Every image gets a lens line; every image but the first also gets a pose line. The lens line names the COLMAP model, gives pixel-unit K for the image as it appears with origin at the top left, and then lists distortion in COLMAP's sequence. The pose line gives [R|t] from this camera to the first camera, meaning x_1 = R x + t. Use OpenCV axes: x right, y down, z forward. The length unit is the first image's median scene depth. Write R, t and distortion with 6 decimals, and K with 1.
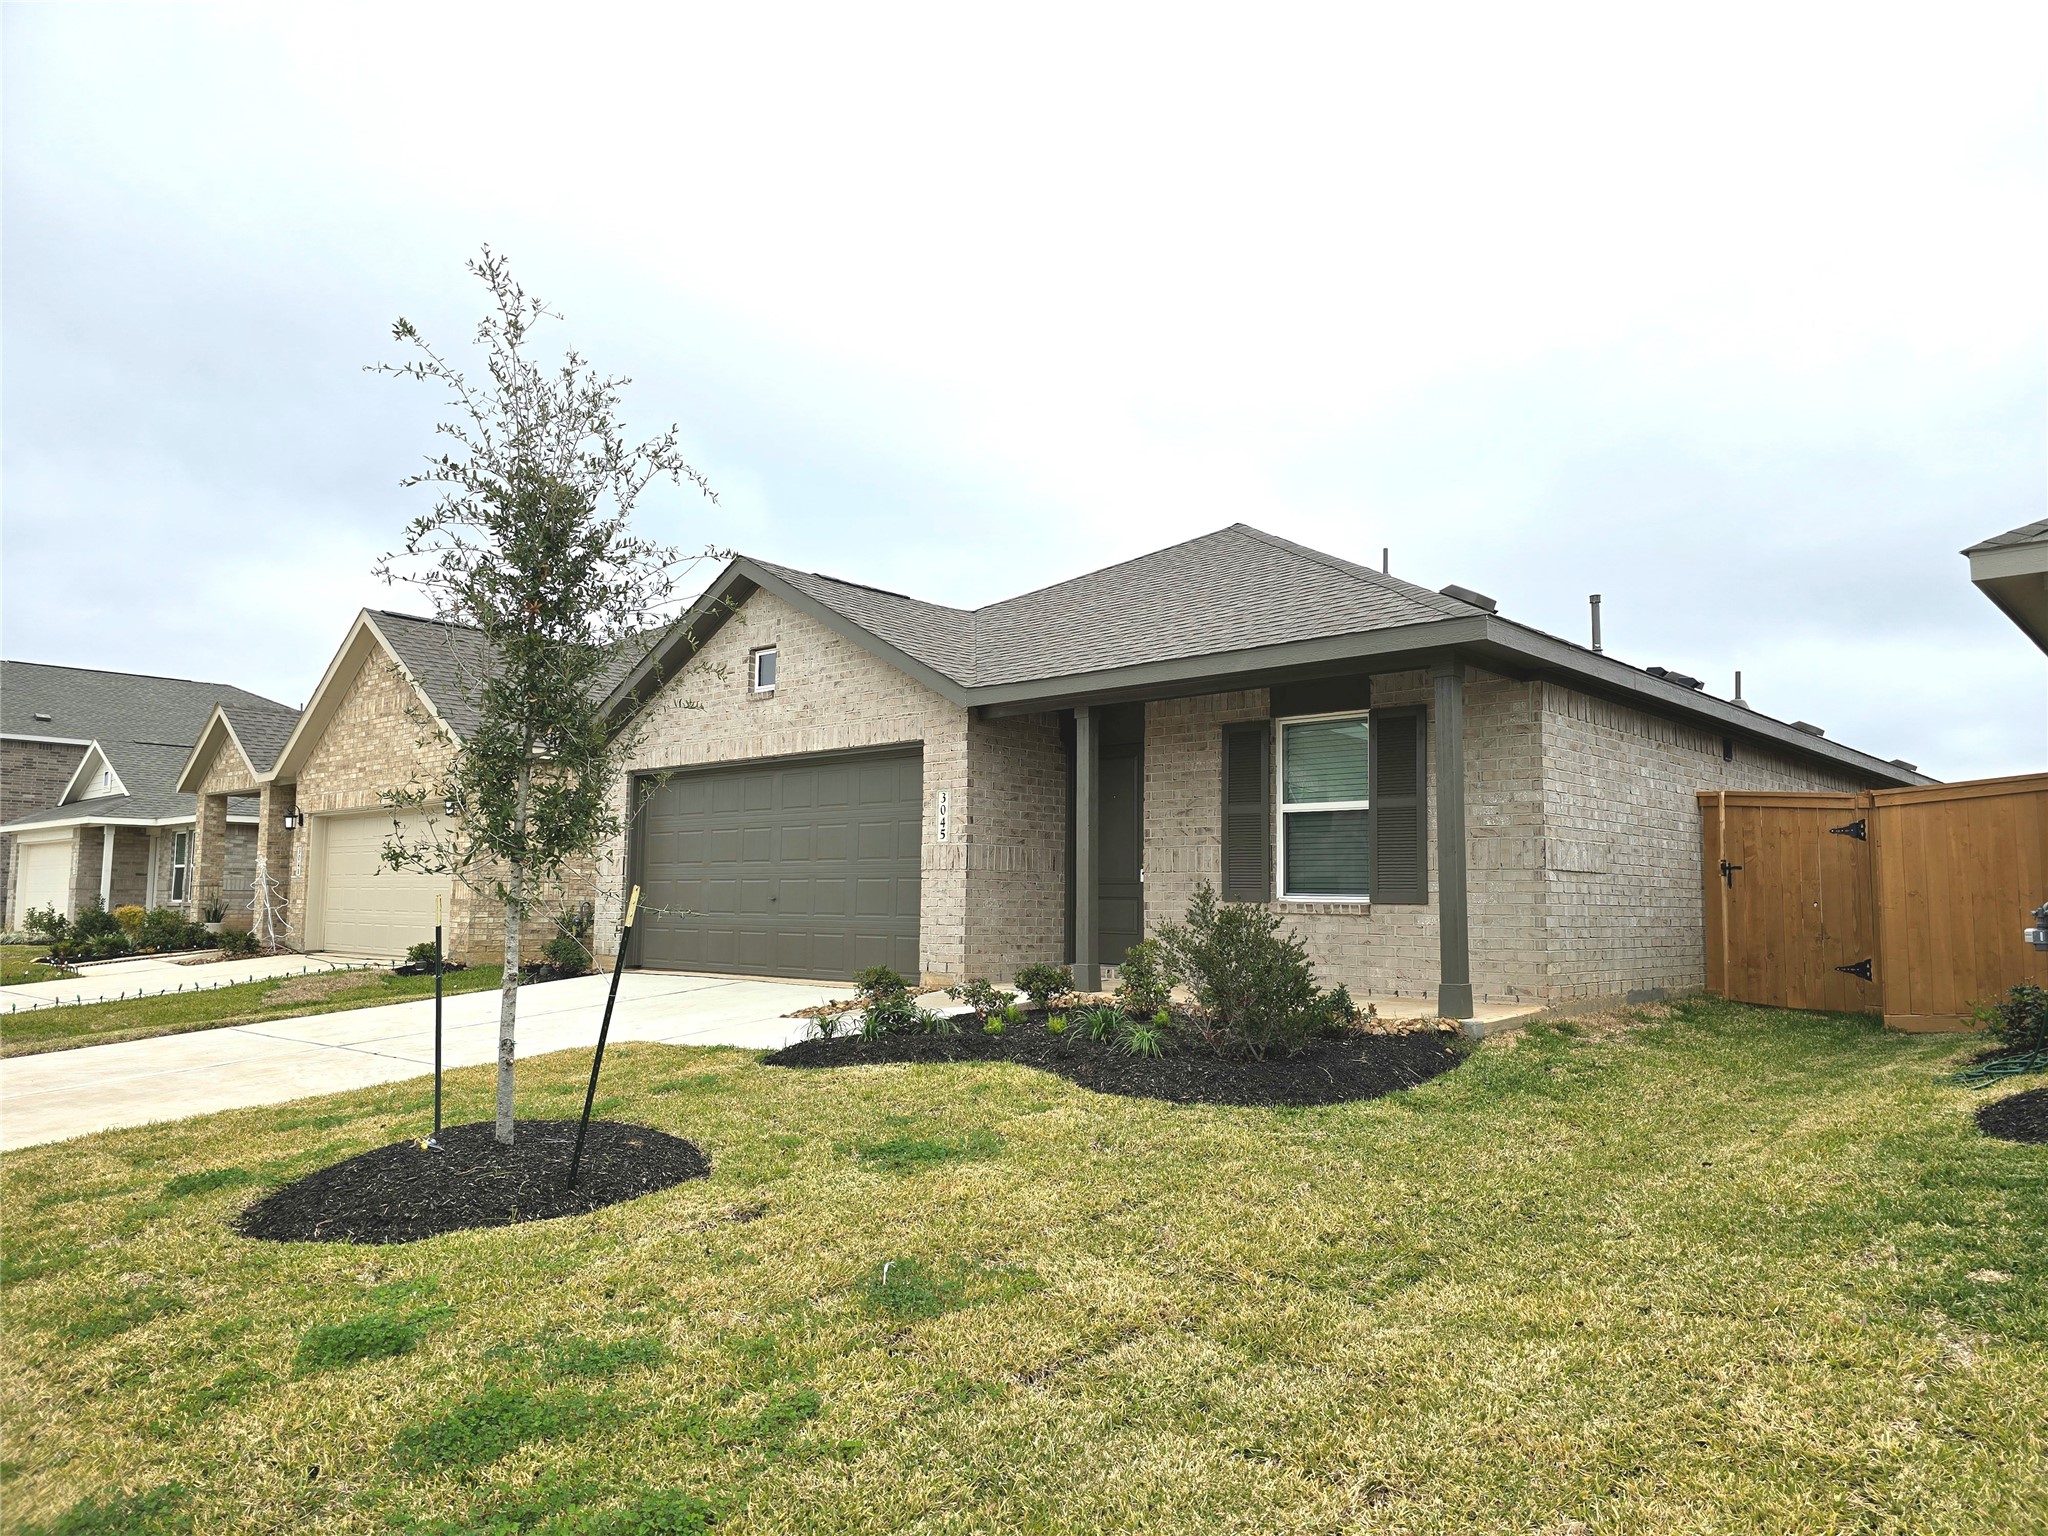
lens RADIAL K [[1370.0, 0, 1072.9], [0, 1370.0, 770.1], [0, 0, 1]] dist [0.056484, -0.001691]
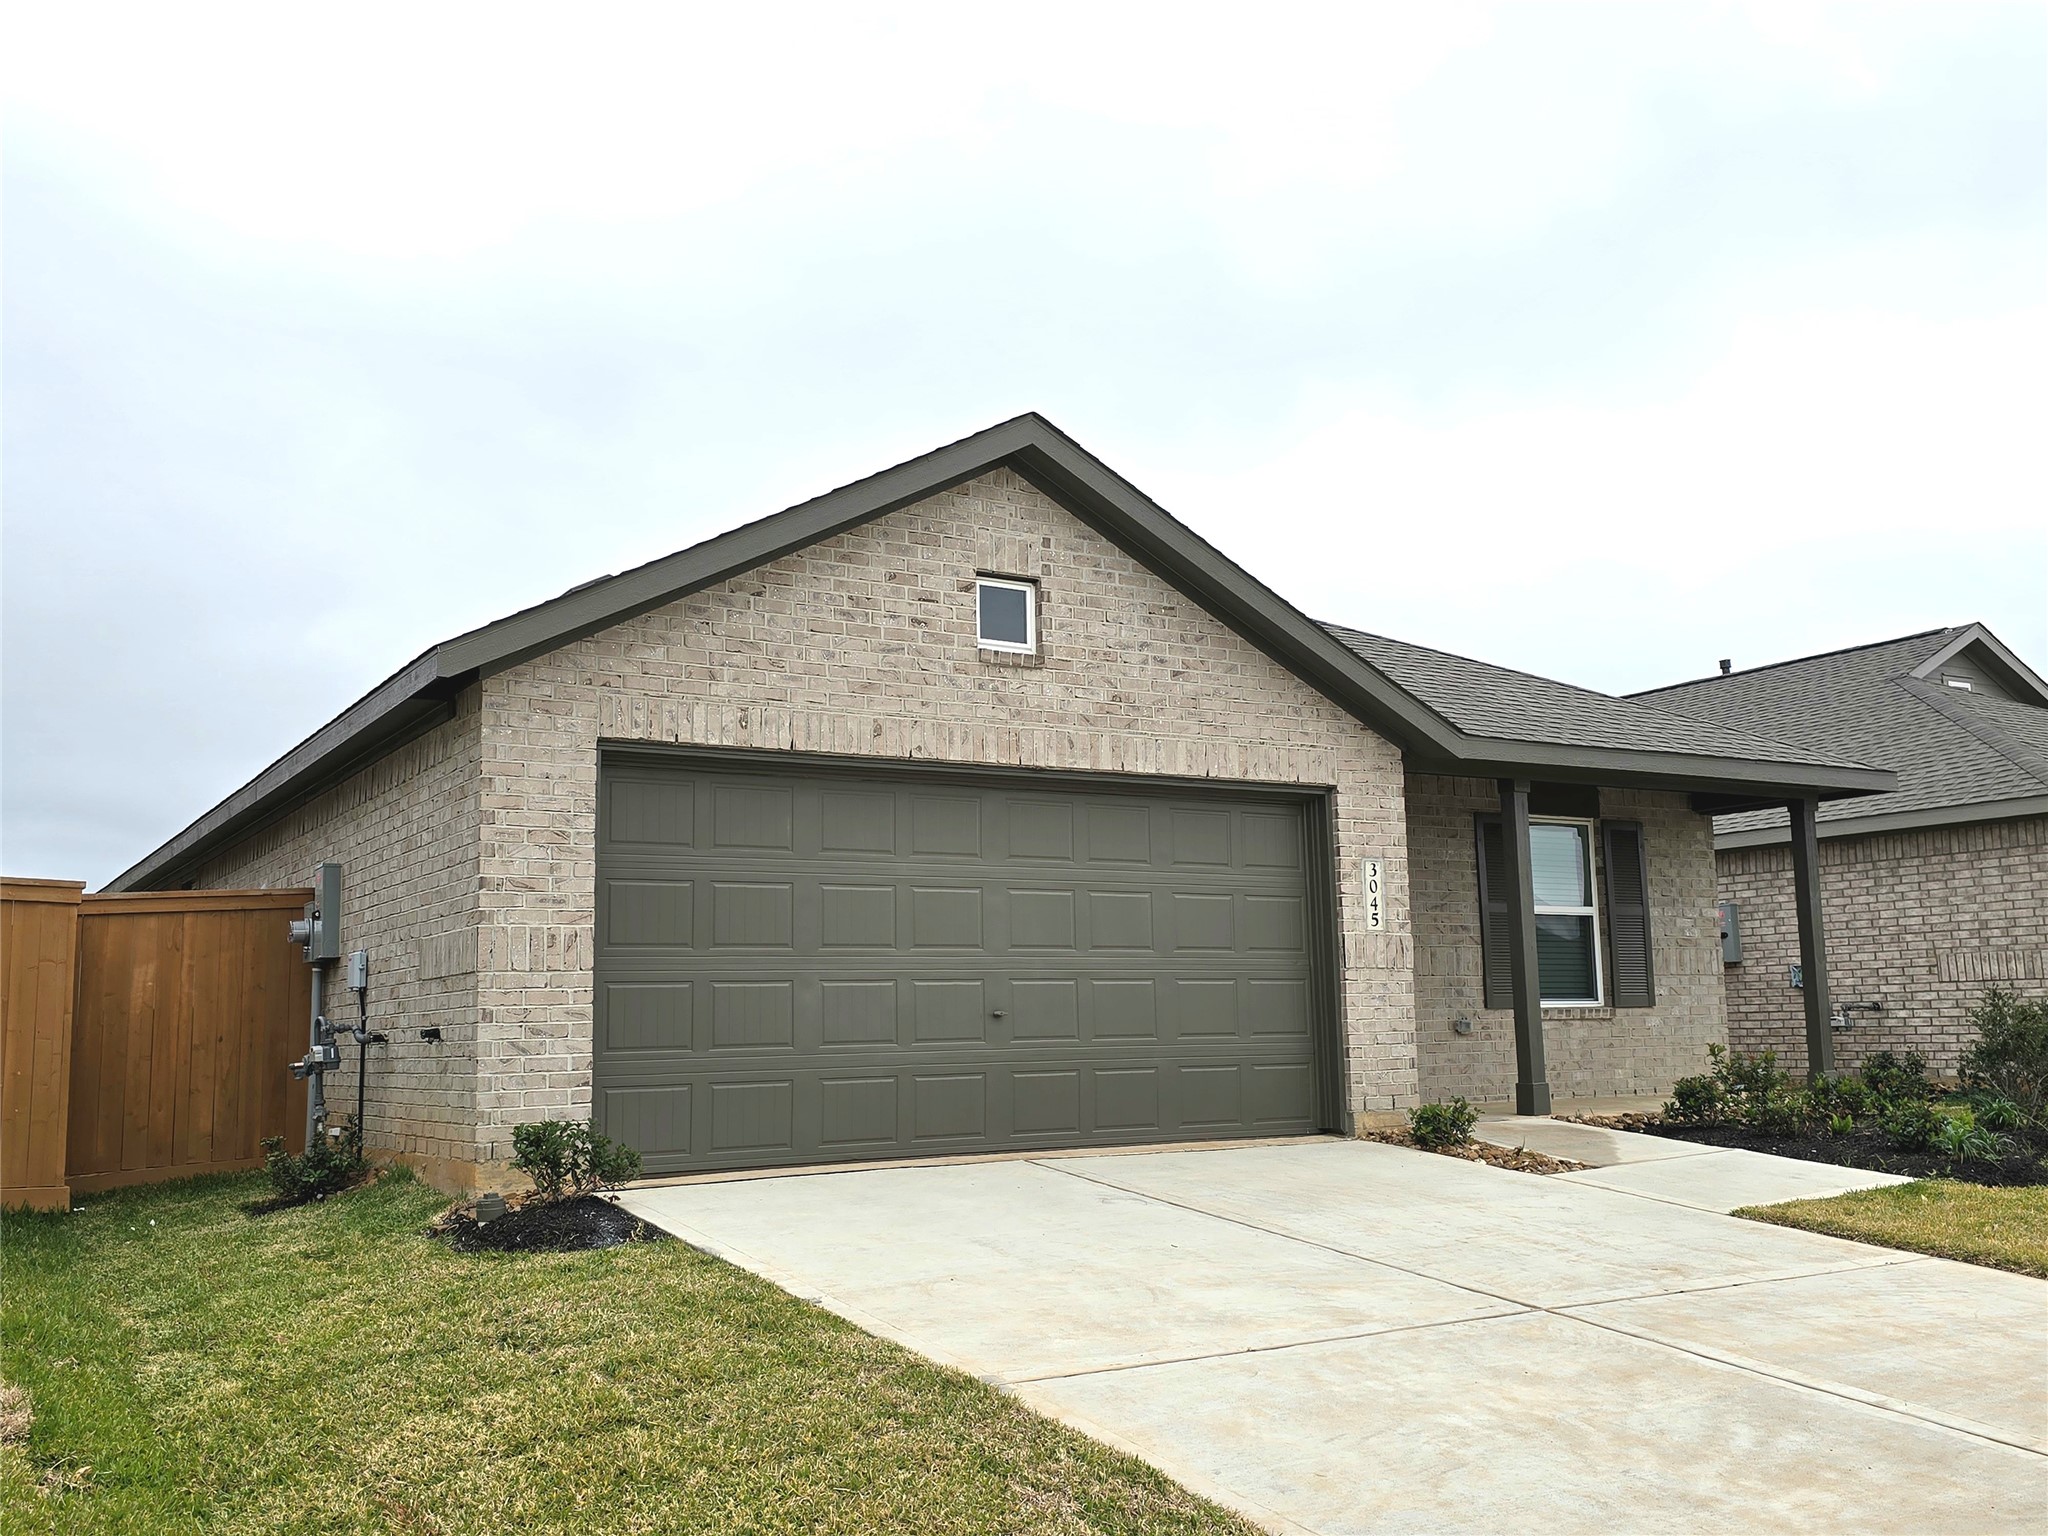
lens RADIAL K [[1730.1, 0, 1024.0], [0, 1730.1, 768.0], [0, 0, 1]] dist [0.059375, -0.004326]
pose [[0.317270, 0.124191, 0.940168, -1.046996], [-0.067139, 0.991842, -0.108360, 0.080317], [-0.945956, -0.028743, 0.323019, 0.888657]]
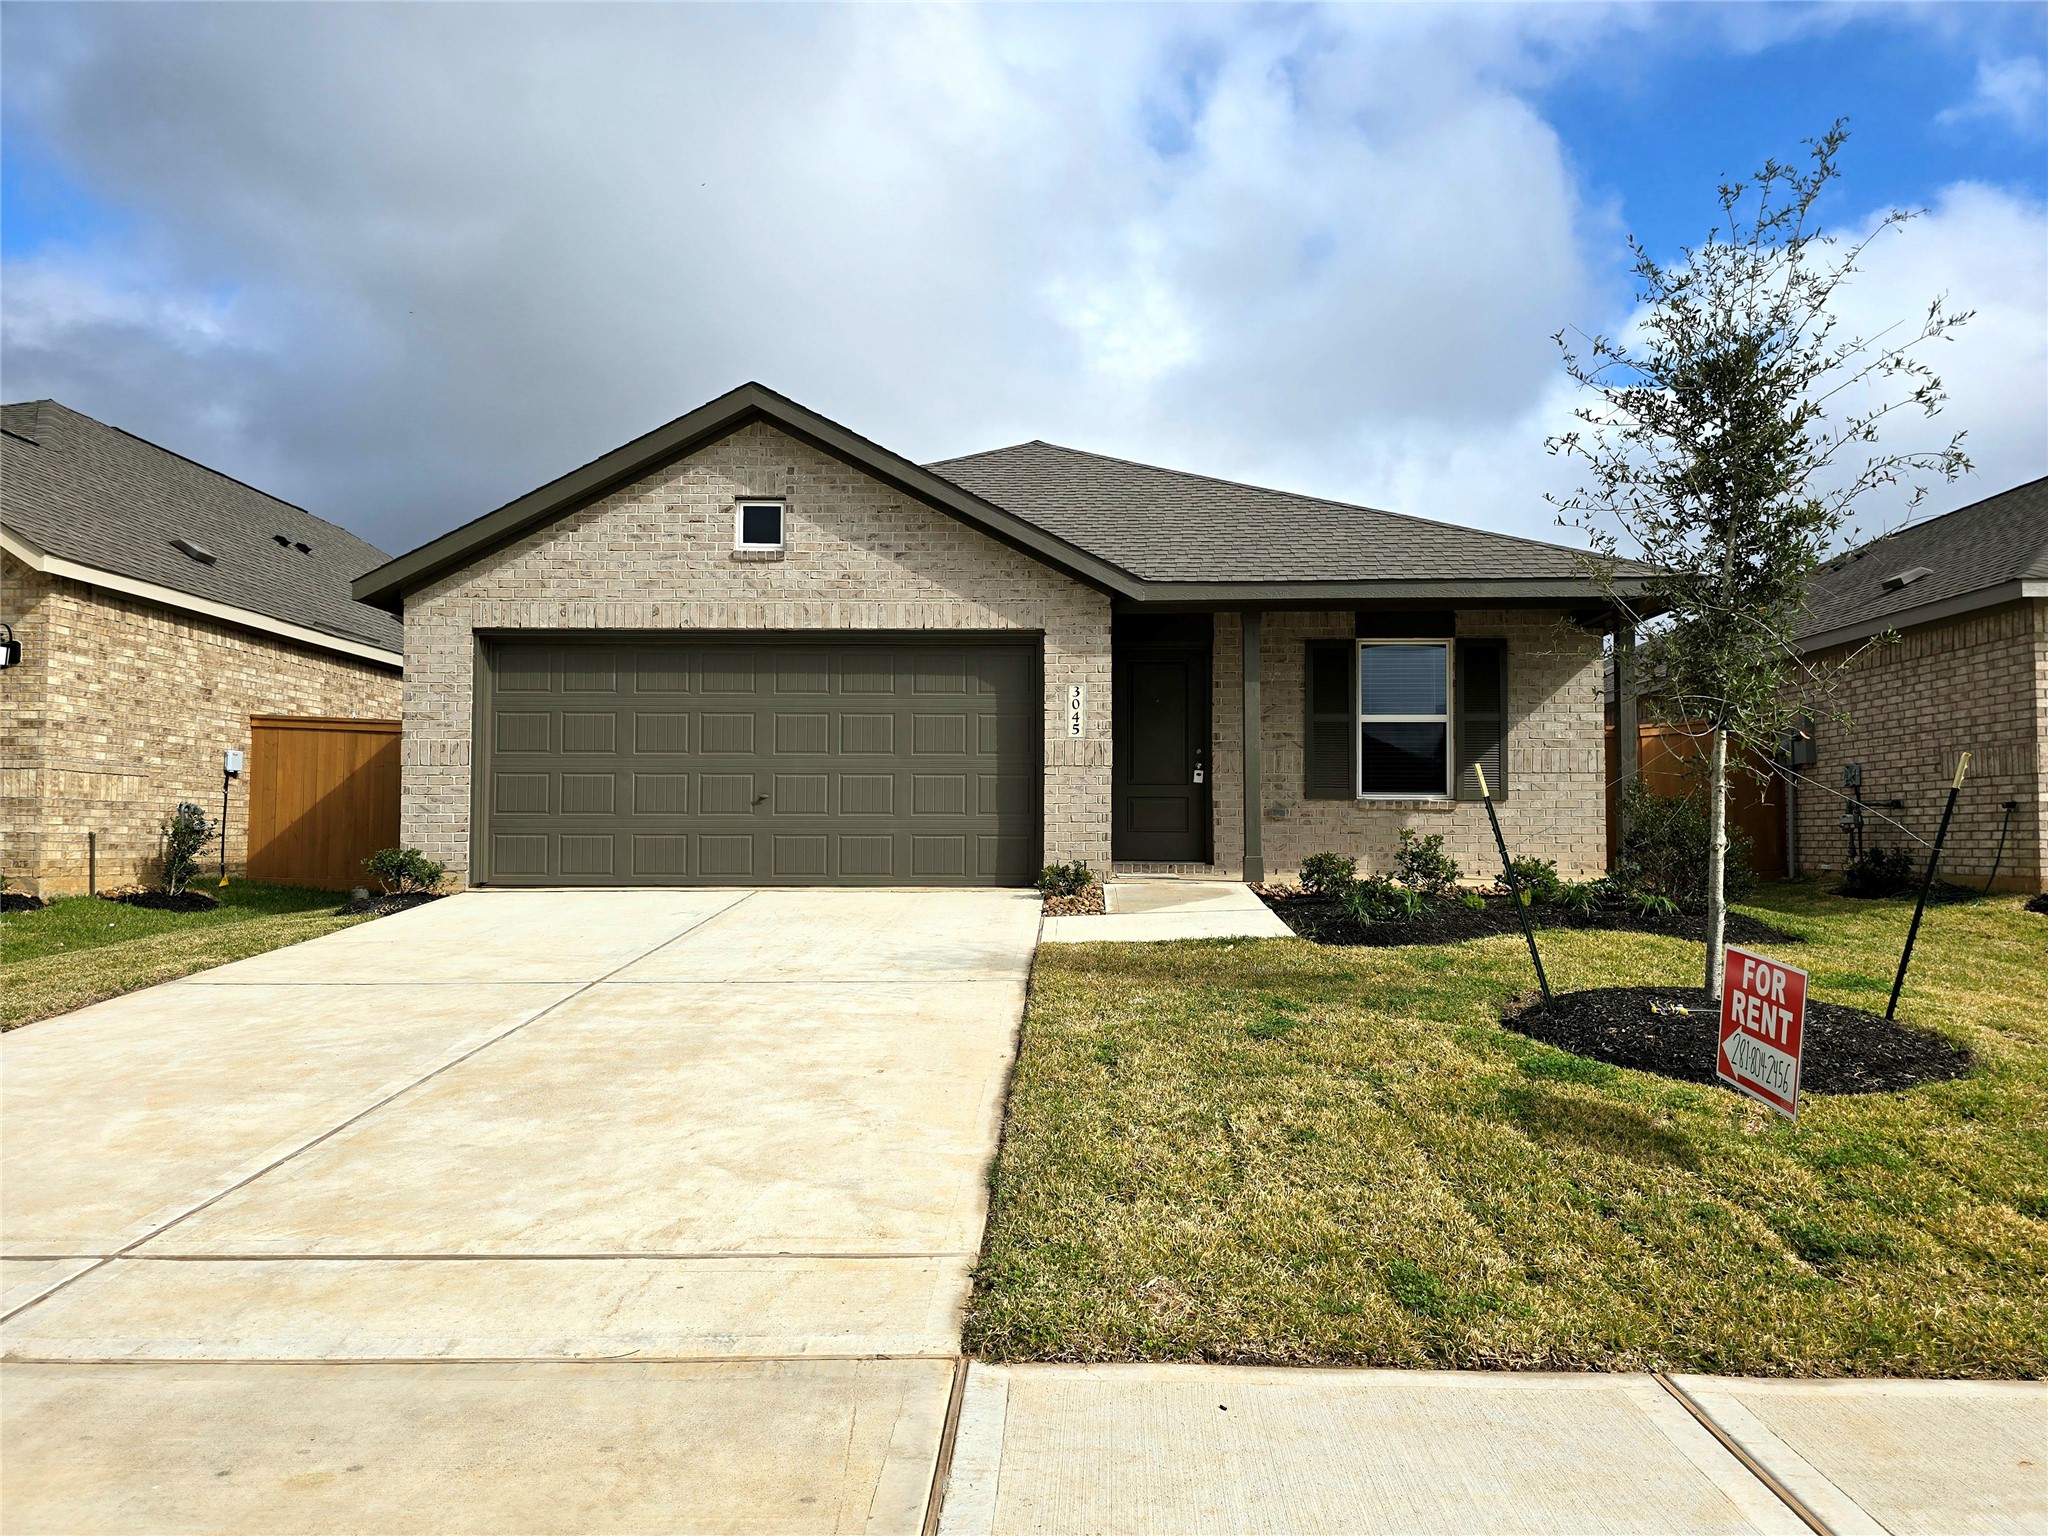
lens RADIAL K [[1370.0, 0, 1072.9], [0, 1370.0, 770.1], [0, 0, 1]] dist [0.056484, -0.001691]
pose [[0.754971, 0.021711, 0.655398, -0.734785], [-0.056552, 0.997884, 0.032088, 0.045169], [-0.653315, -0.061290, 0.754601, 0.274714]]
